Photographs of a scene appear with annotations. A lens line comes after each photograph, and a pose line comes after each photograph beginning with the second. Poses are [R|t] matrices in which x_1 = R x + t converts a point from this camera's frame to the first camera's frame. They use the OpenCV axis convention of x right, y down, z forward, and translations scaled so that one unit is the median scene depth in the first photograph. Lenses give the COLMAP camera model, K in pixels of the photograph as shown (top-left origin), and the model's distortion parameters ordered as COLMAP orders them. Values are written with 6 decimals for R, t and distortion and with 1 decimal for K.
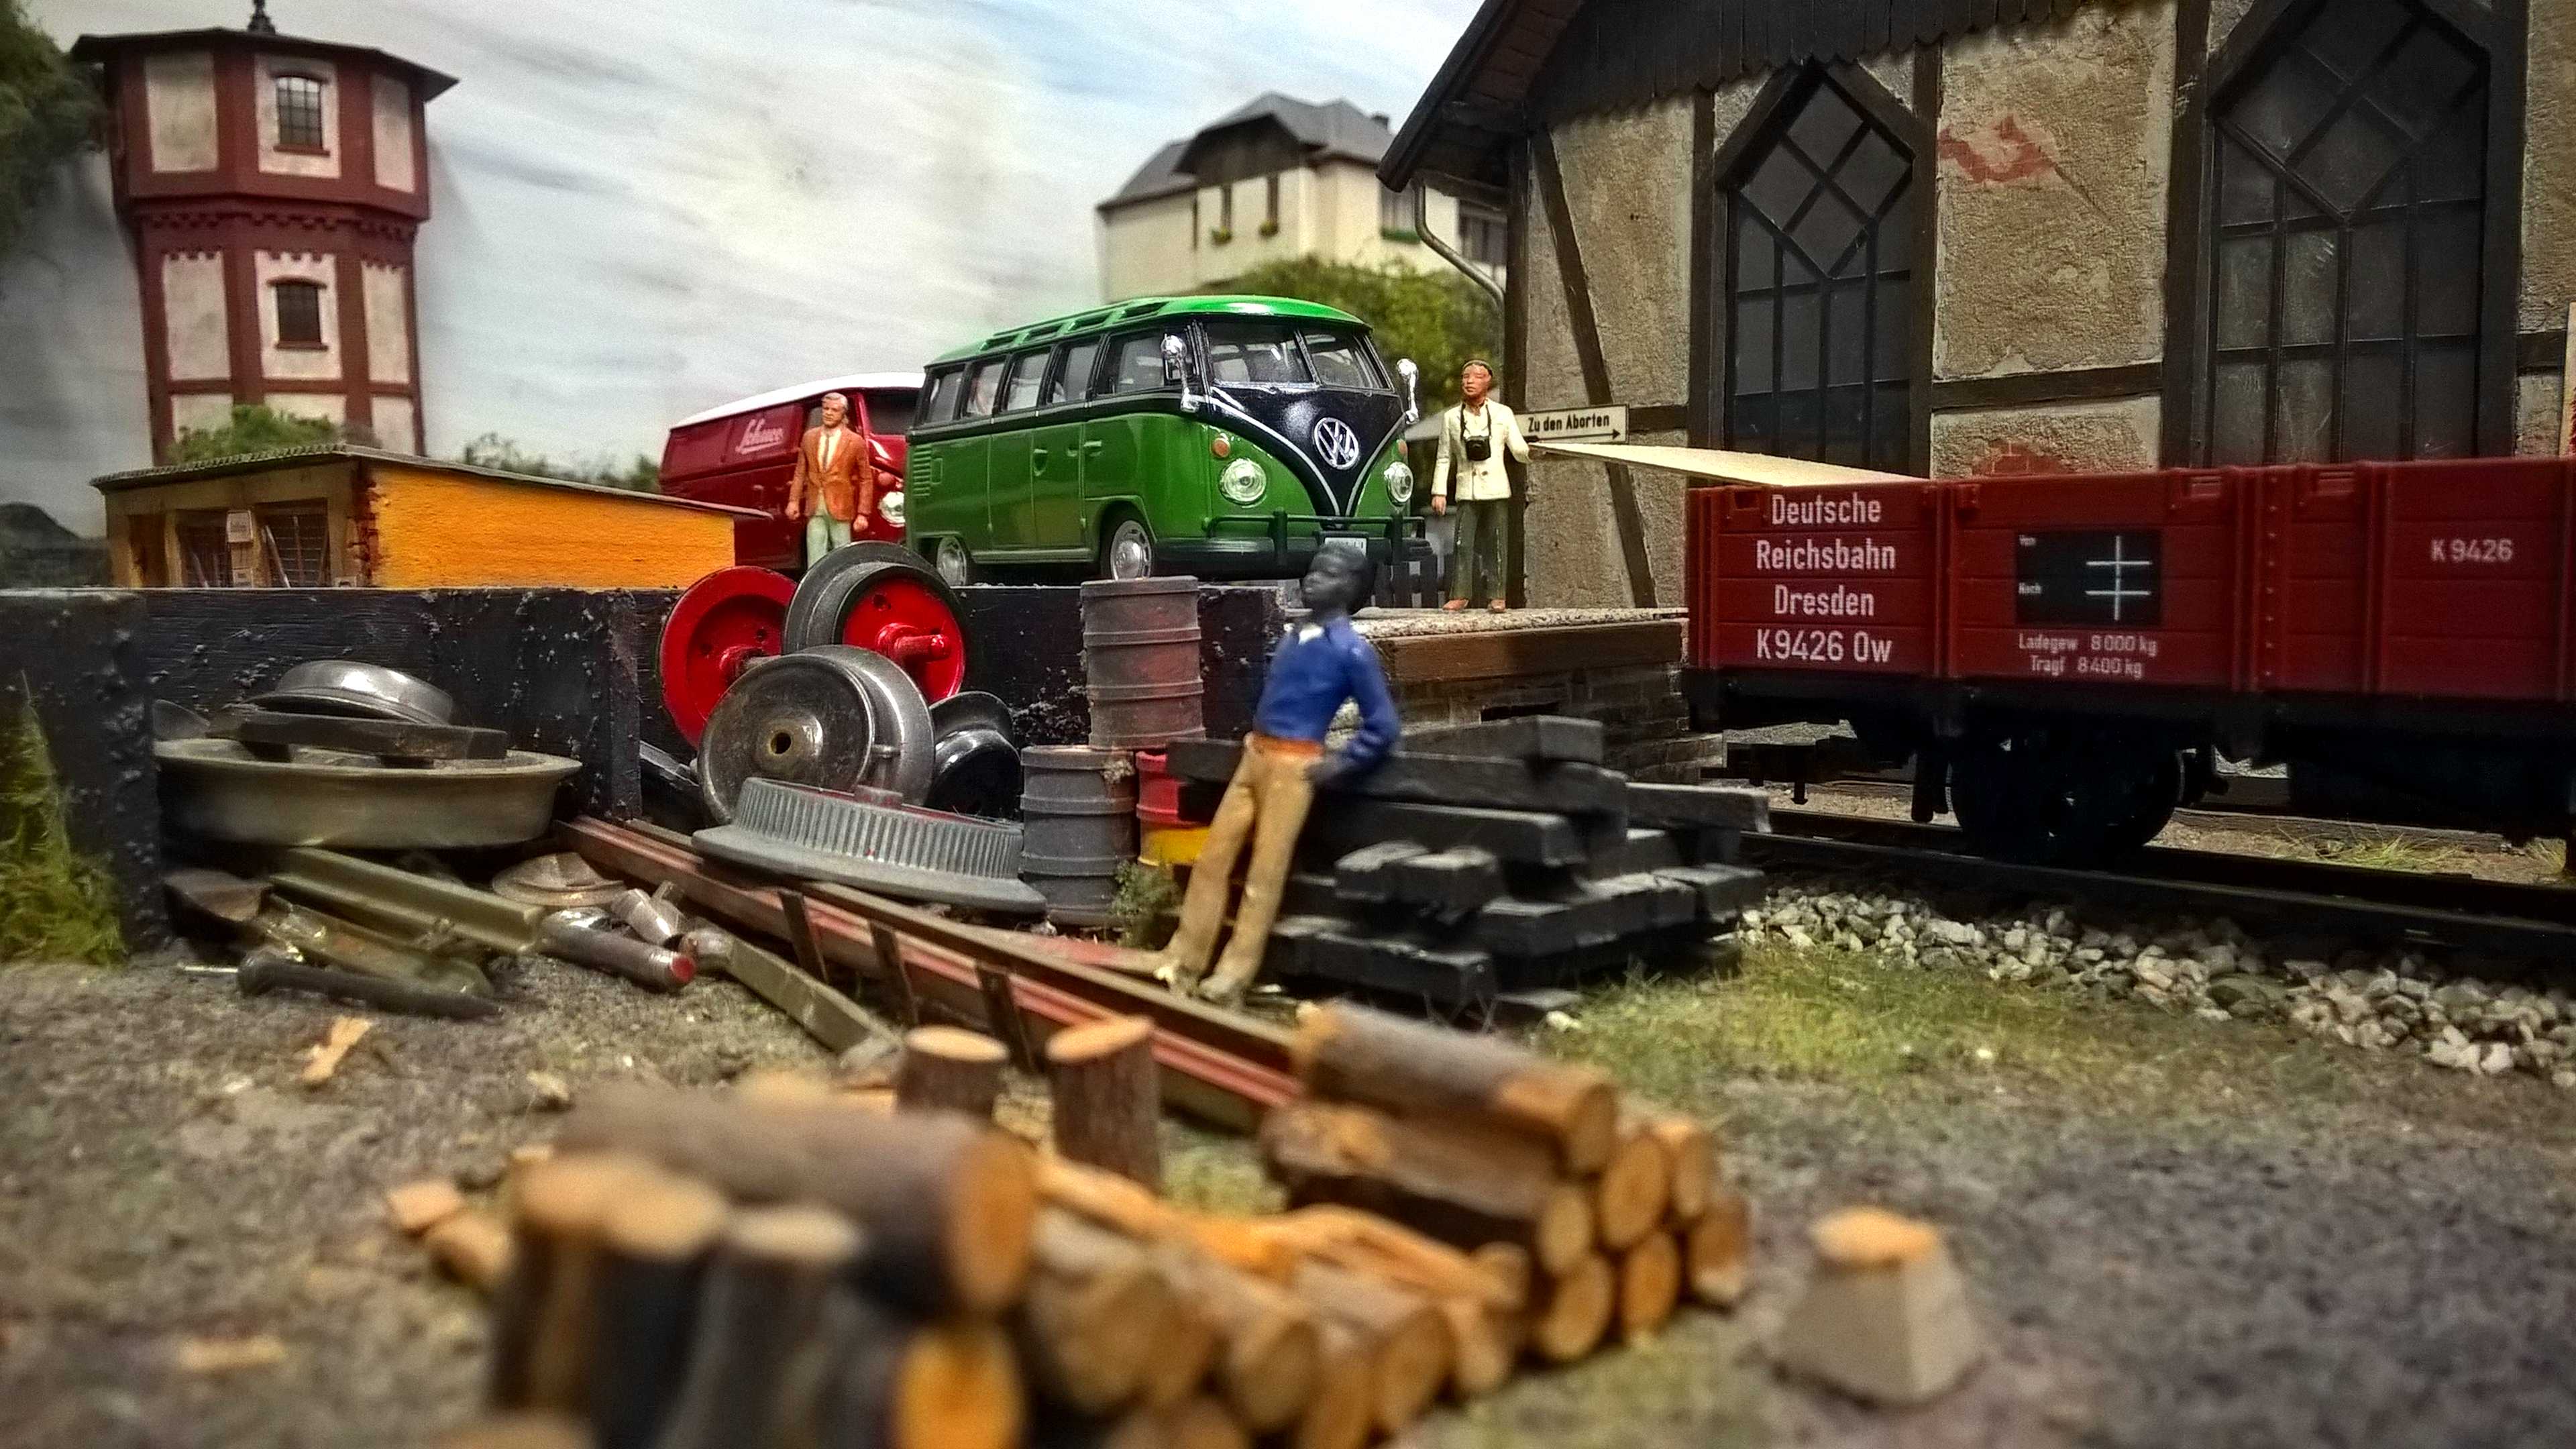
lens RADIAL K [[1928.2, 0, 1284.8], [0, 1928.2, 724.7], [0, 0, 1]] dist [-0.005448, -0.016285]
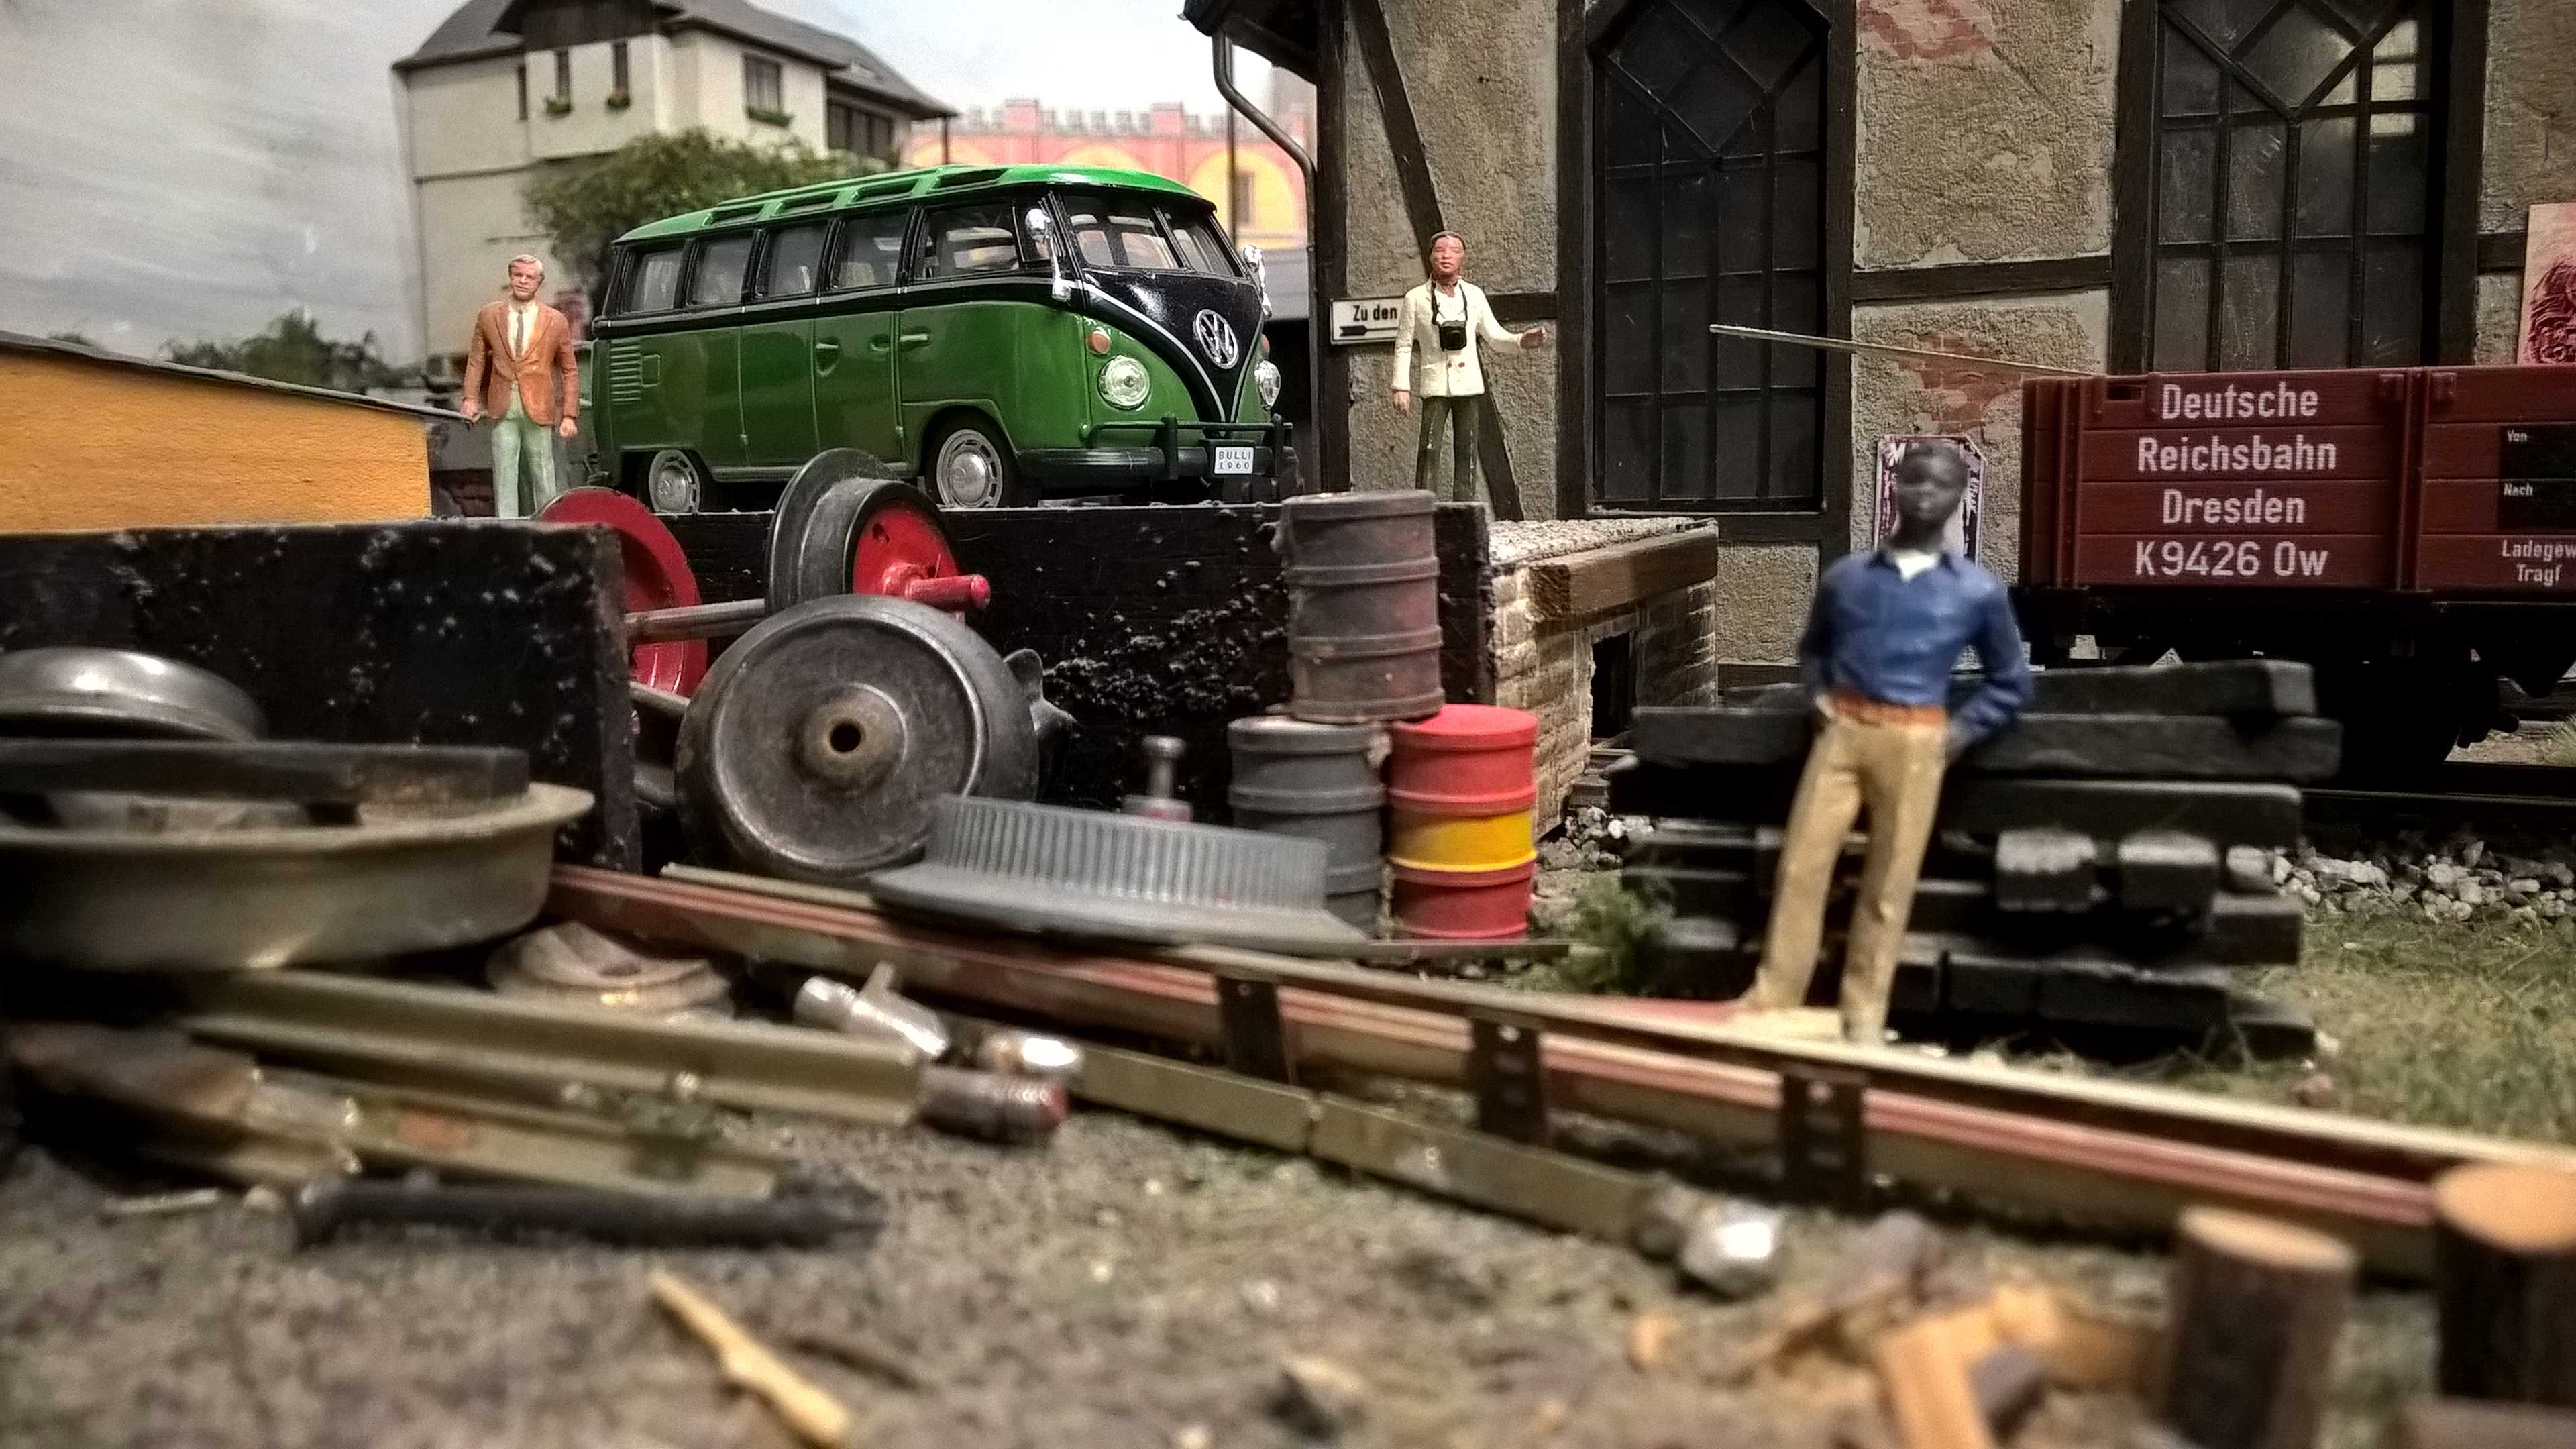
lens RADIAL K [[1928.2, 0, 1288.1], [0, 1928.2, 721.6], [0, 0, 1]] dist [-0.005448, -0.016285]
pose [[0.930429, -0.059389, 0.361629, -0.300970], [0.042963, 0.997654, 0.053304, -0.022176], [-0.363946, -0.034059, 0.930797, 0.235516]]
